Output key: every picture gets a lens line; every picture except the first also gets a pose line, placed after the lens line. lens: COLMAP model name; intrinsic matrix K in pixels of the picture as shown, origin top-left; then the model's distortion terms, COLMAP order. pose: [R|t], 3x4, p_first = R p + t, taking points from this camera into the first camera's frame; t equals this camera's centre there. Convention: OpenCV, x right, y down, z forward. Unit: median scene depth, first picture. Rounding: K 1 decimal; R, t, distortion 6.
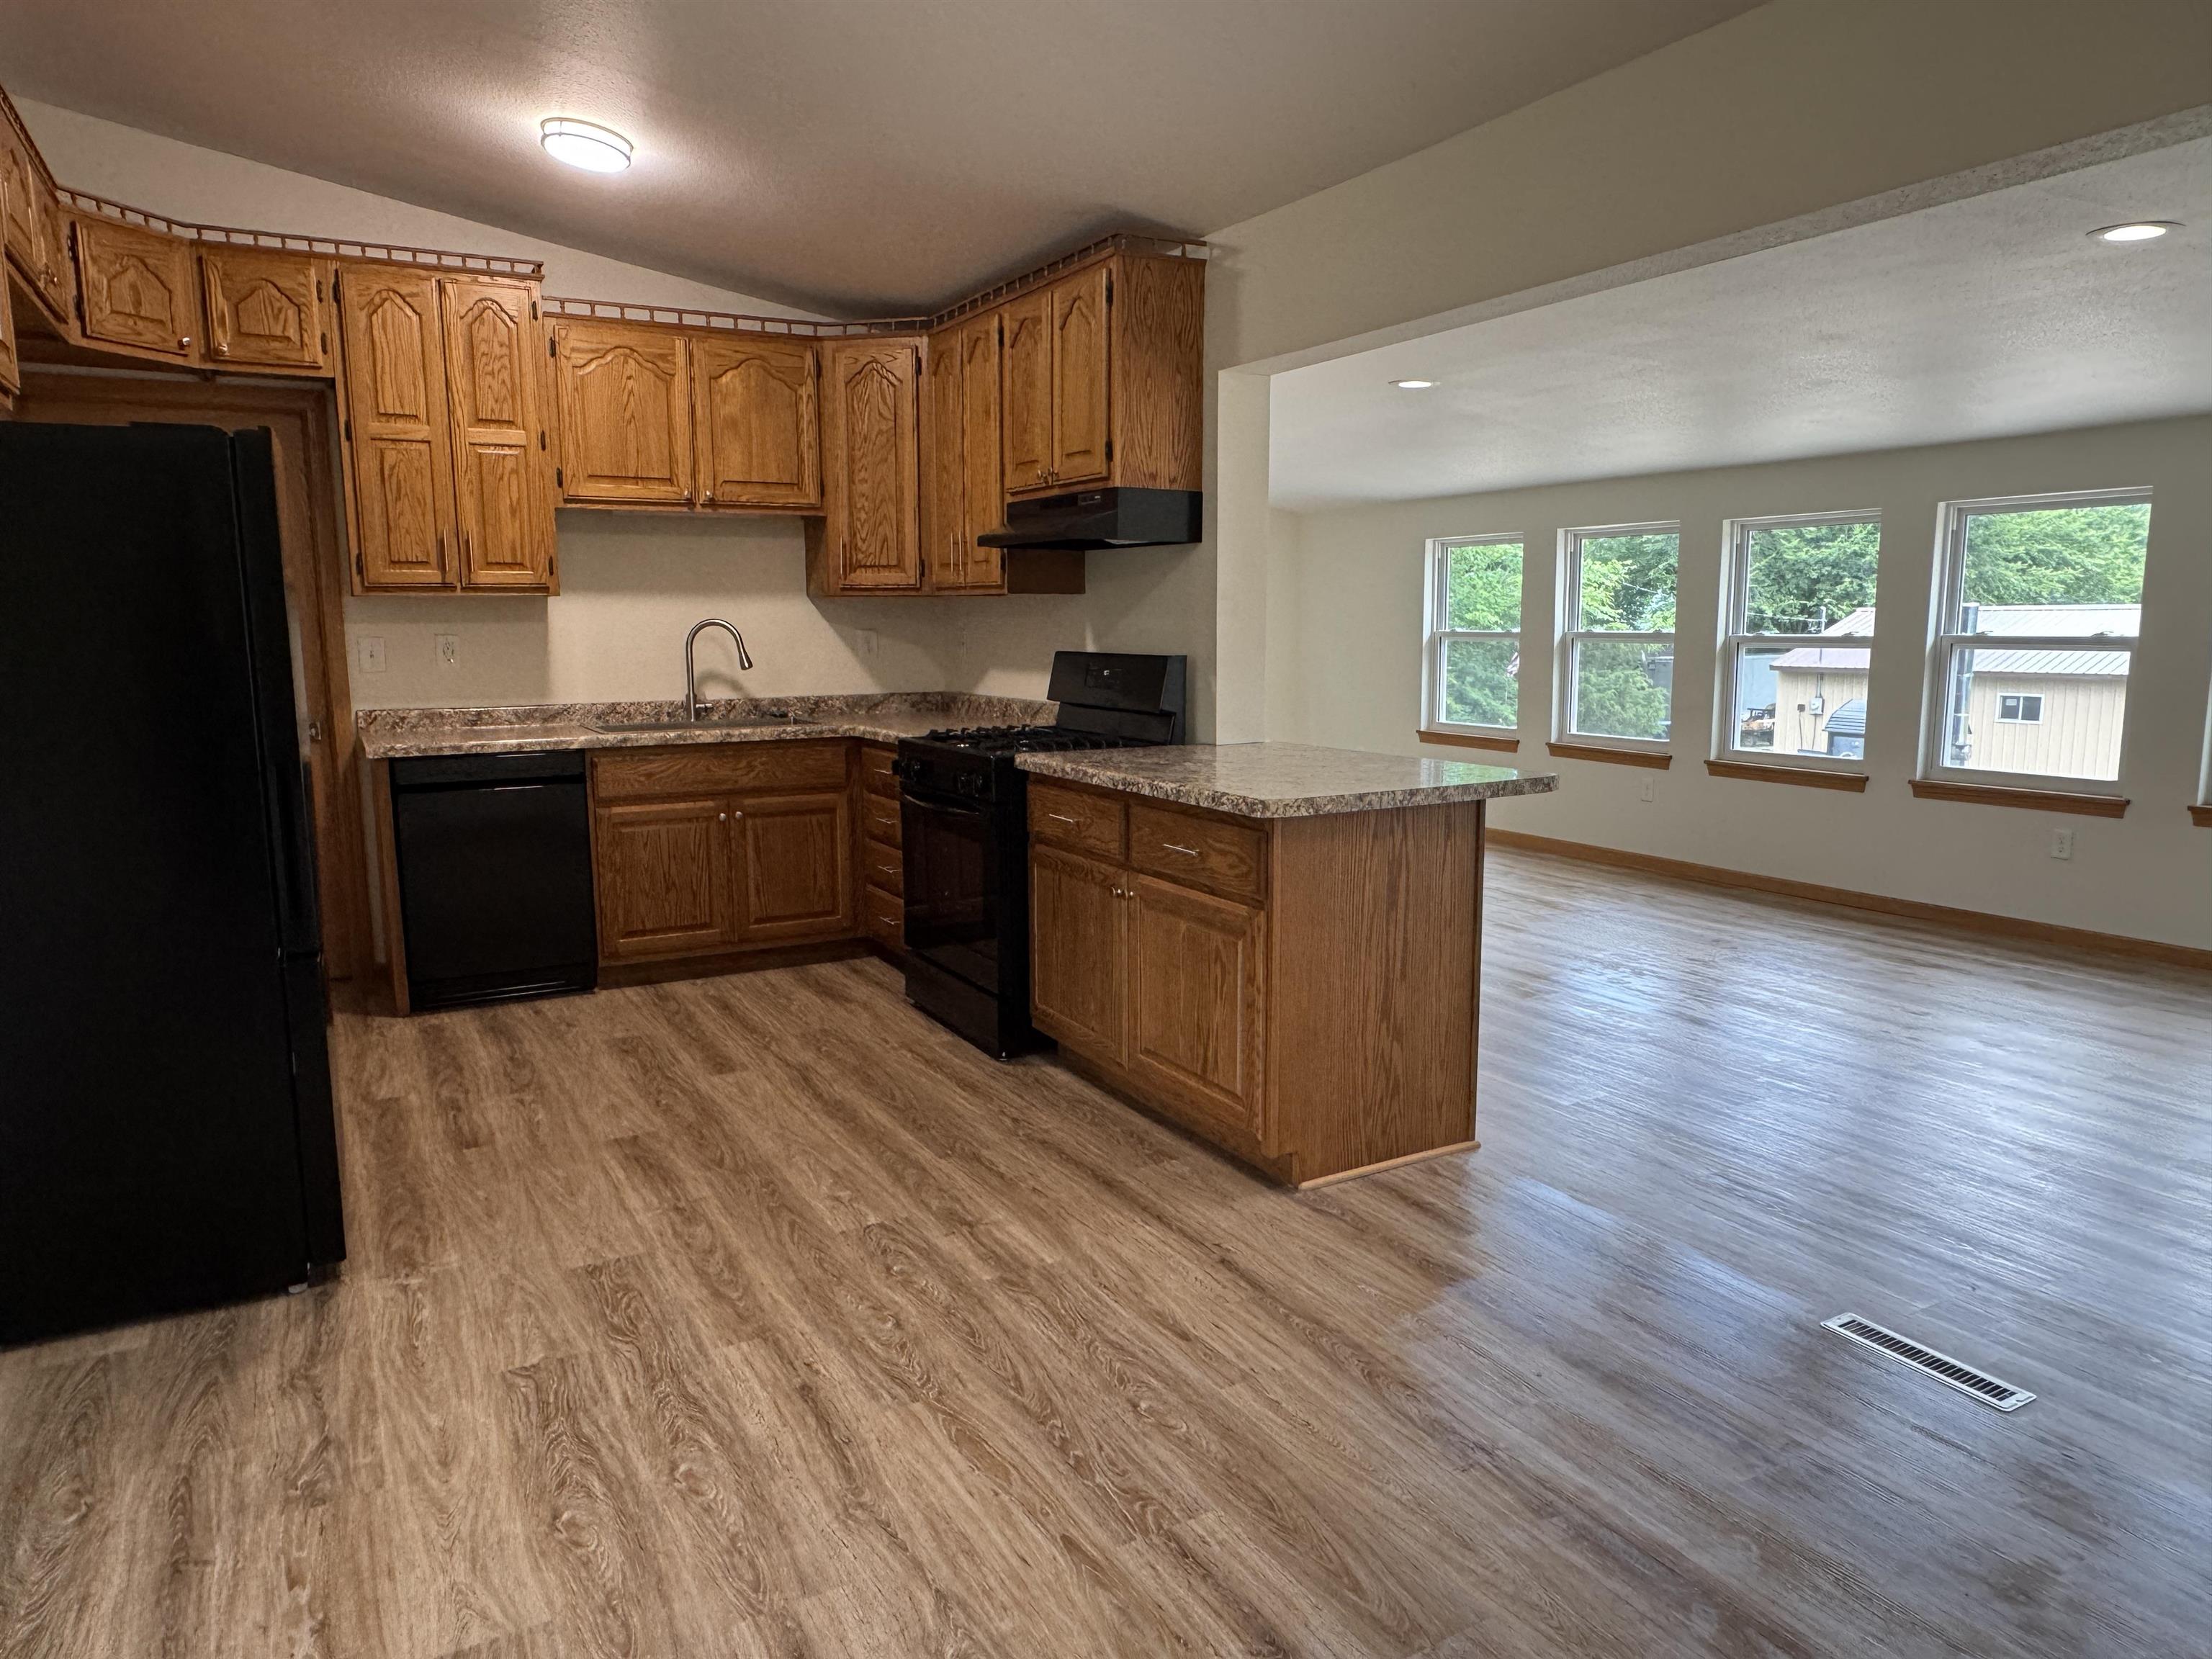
lens RADIAL K [[1418.4, 0, 1104.1], [0, 1418.4, 828.7], [0, 0, 1]] dist [-0.002795, 0.000407]
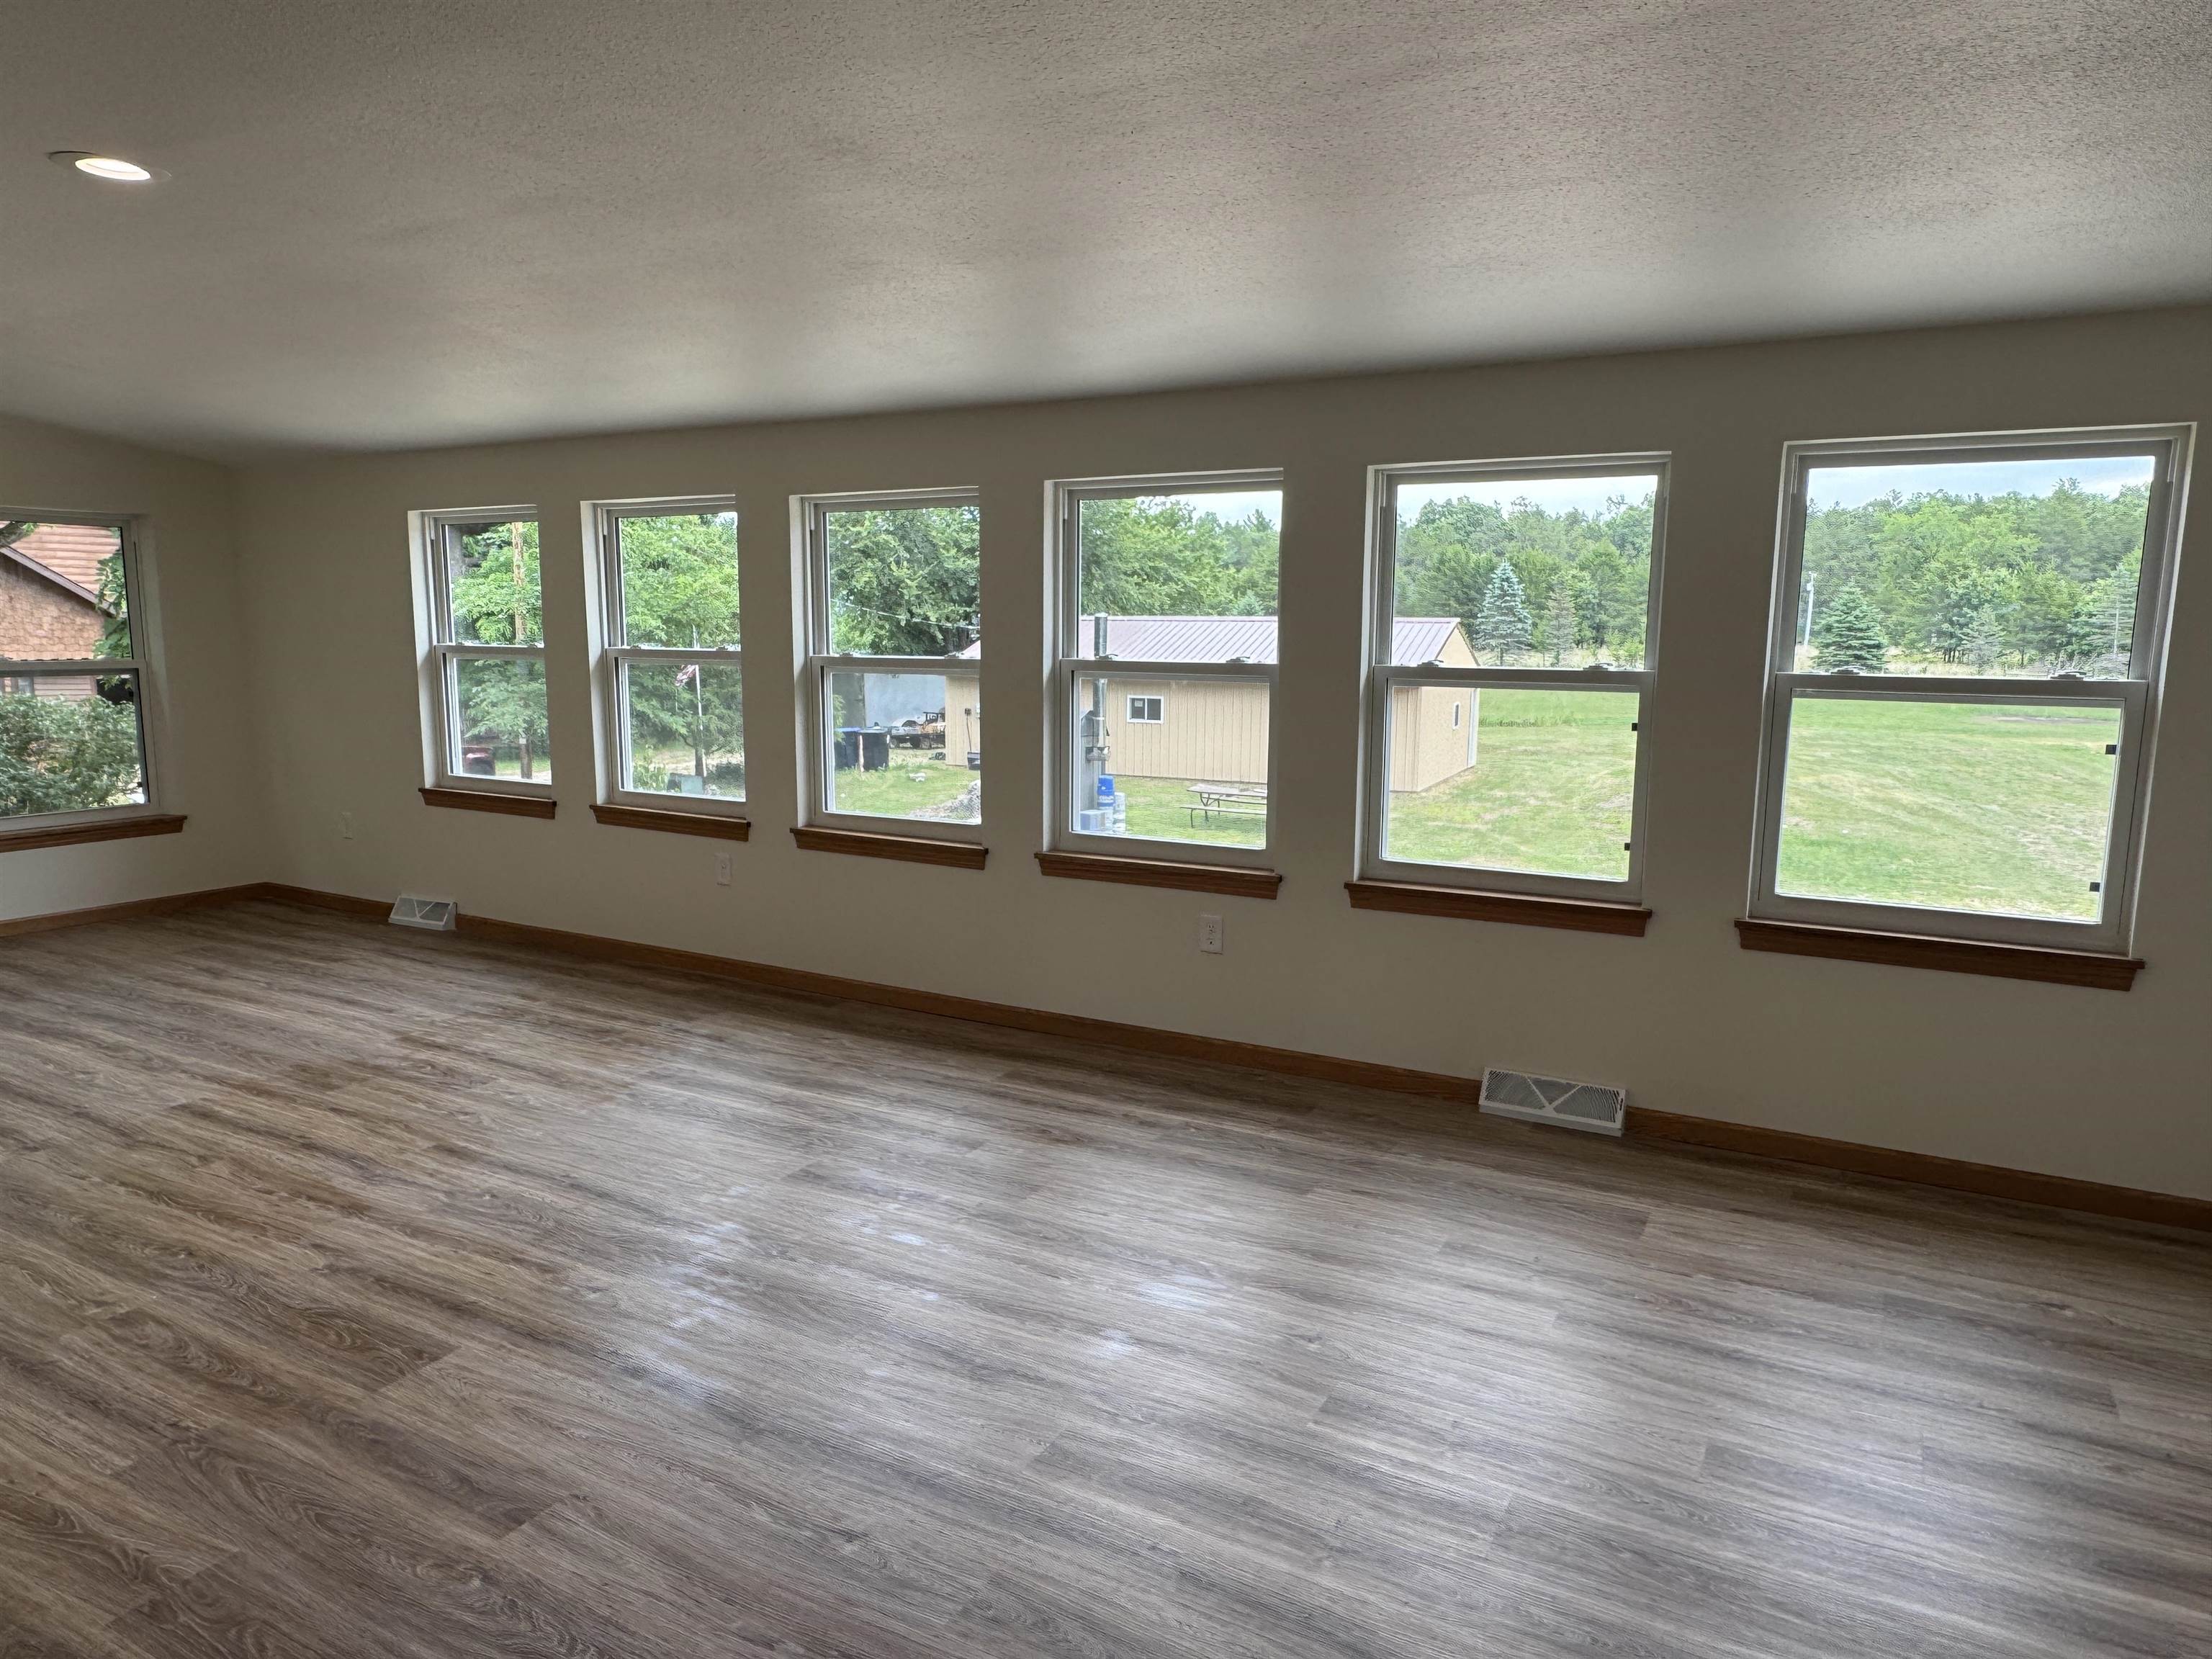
lens RADIAL K [[1418.4, 0, 1098.7], [0, 1418.4, 834.0], [0, 0, 1]] dist [-0.002795, 0.000407]
pose [[0.857332, -0.063966, 0.510775, 0.047455], [0.062848, 0.997833, 0.019472, -0.012543], [-0.510913, 0.015407, 0.859494, 0.074876]]
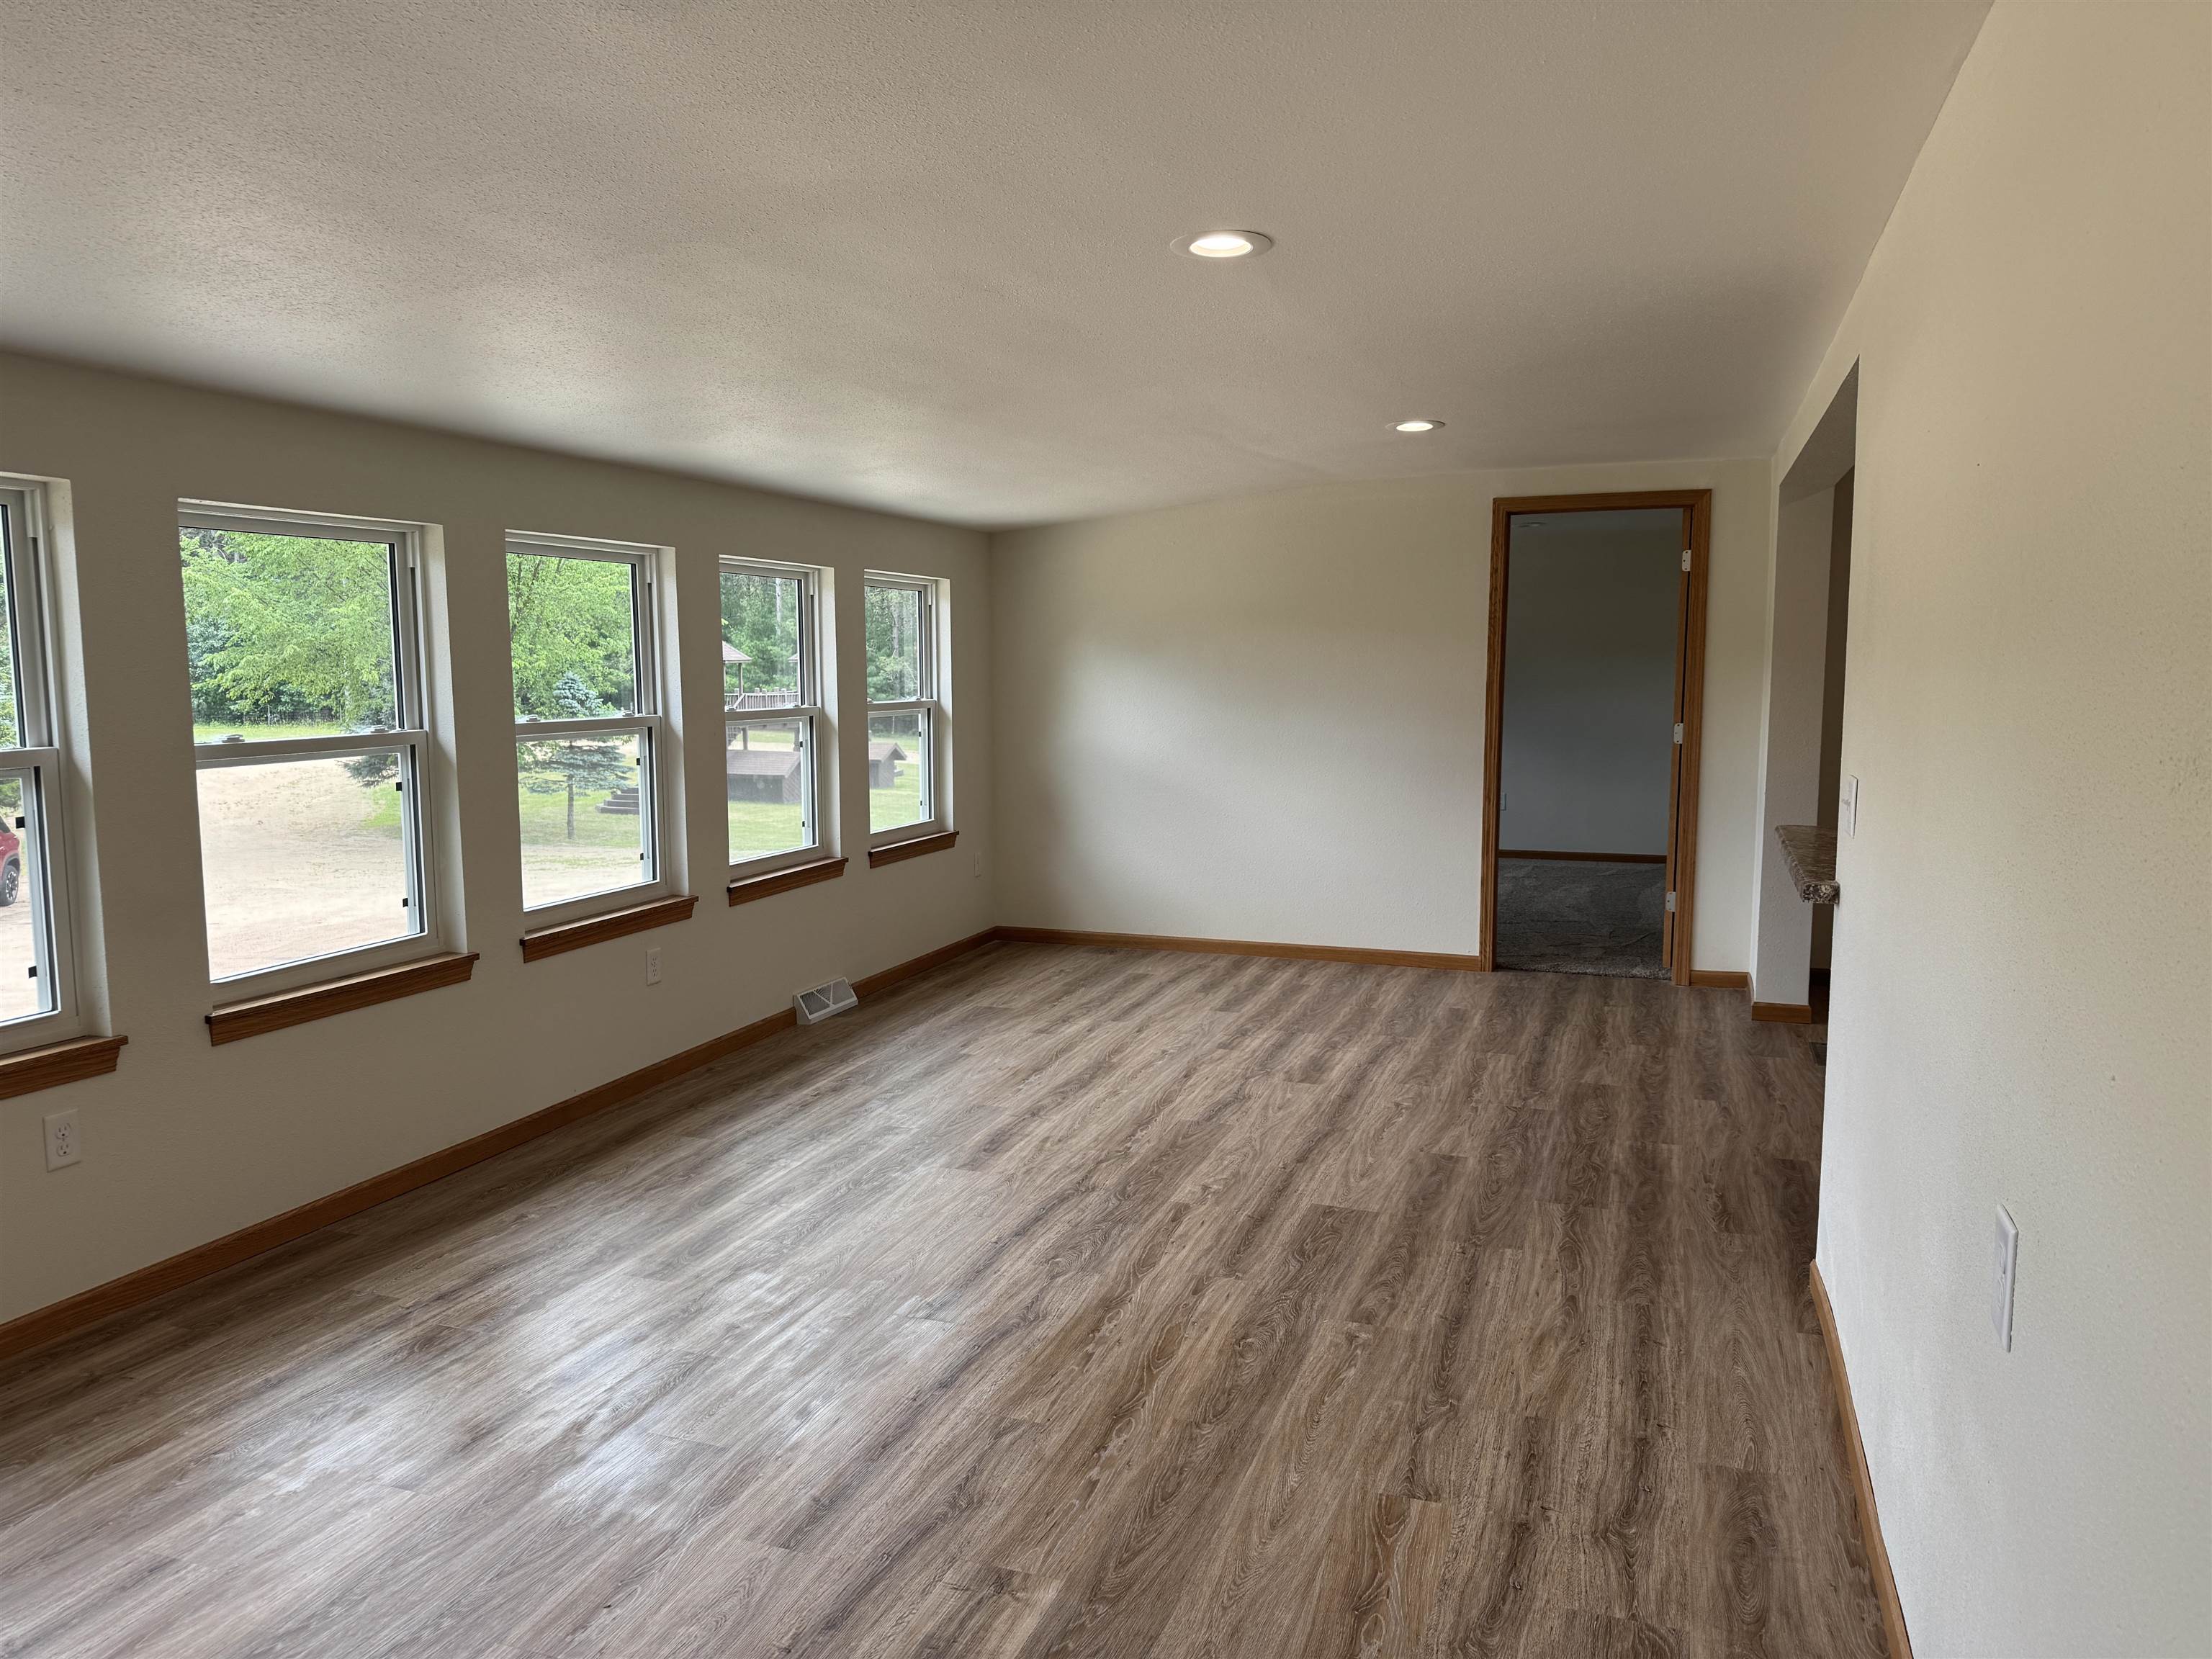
lens RADIAL K [[1519.9, 0, 1099.8], [0, 1519.9, 832.1], [0, 0, 1]] dist [0.038146, -0.006275]
pose [[-0.644153, -0.074674, 0.761243, -0.033334], [0.122396, 0.972336, 0.198951, -0.042511], [-0.755041, 0.221328, -0.617193, 0.268069]]
